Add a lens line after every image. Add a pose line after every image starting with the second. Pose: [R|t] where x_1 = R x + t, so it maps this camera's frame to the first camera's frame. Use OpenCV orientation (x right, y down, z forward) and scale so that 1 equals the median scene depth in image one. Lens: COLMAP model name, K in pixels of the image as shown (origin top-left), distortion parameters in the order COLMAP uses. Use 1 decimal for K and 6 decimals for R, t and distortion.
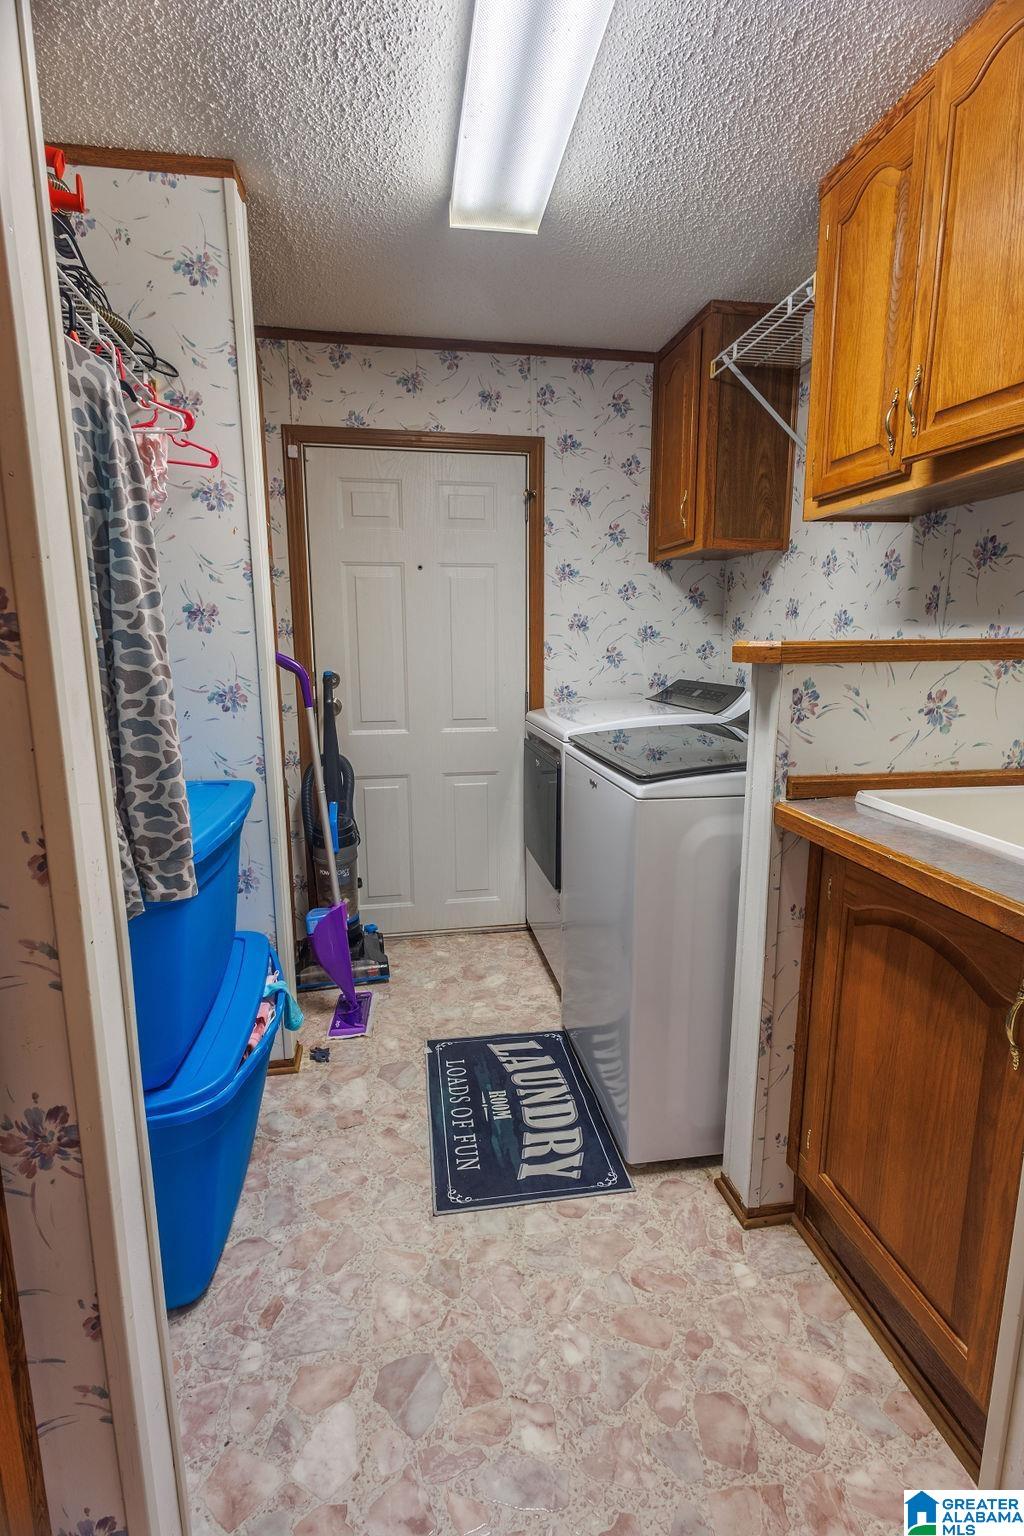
lens RADIAL K [[723.6, 0, 510.1], [0, 723.6, 771.5], [0, 0, 1]] dist [0.005183, 0.000410]
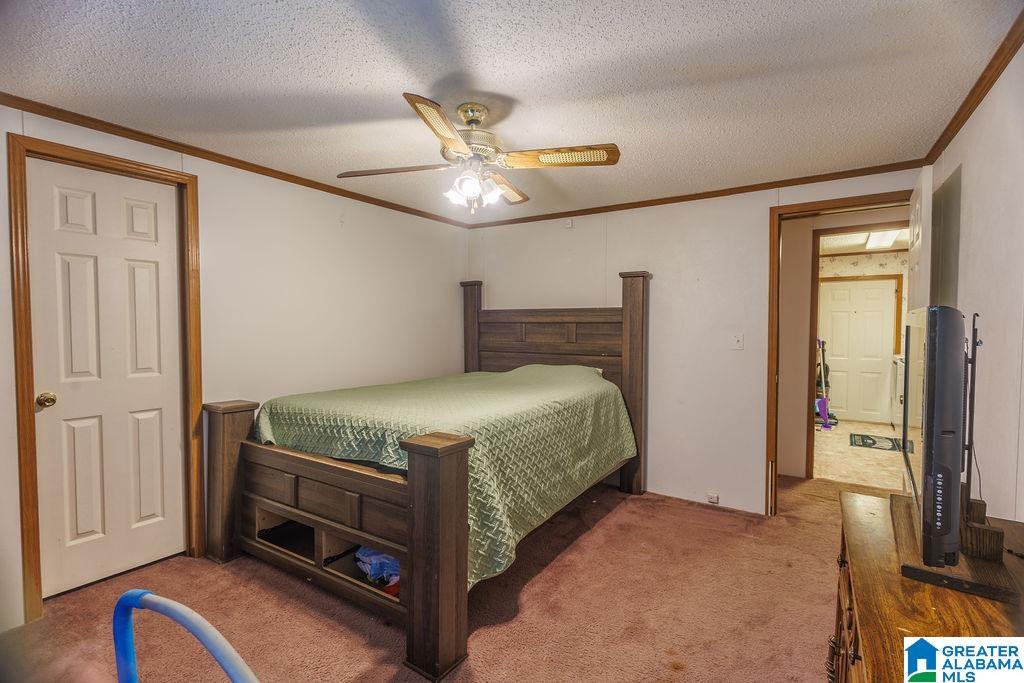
lens RADIAL K [[482.4, 0, 504.8], [0, 482.4, 340.4], [0, 0, 1]] dist [0.005183, 0.000410]
pose [[0.745618, 0.029905, -0.665702, 0.213888], [-0.127962, 0.986826, -0.098992, 0.373420], [0.653972, 0.158994, 0.739623, -2.243572]]
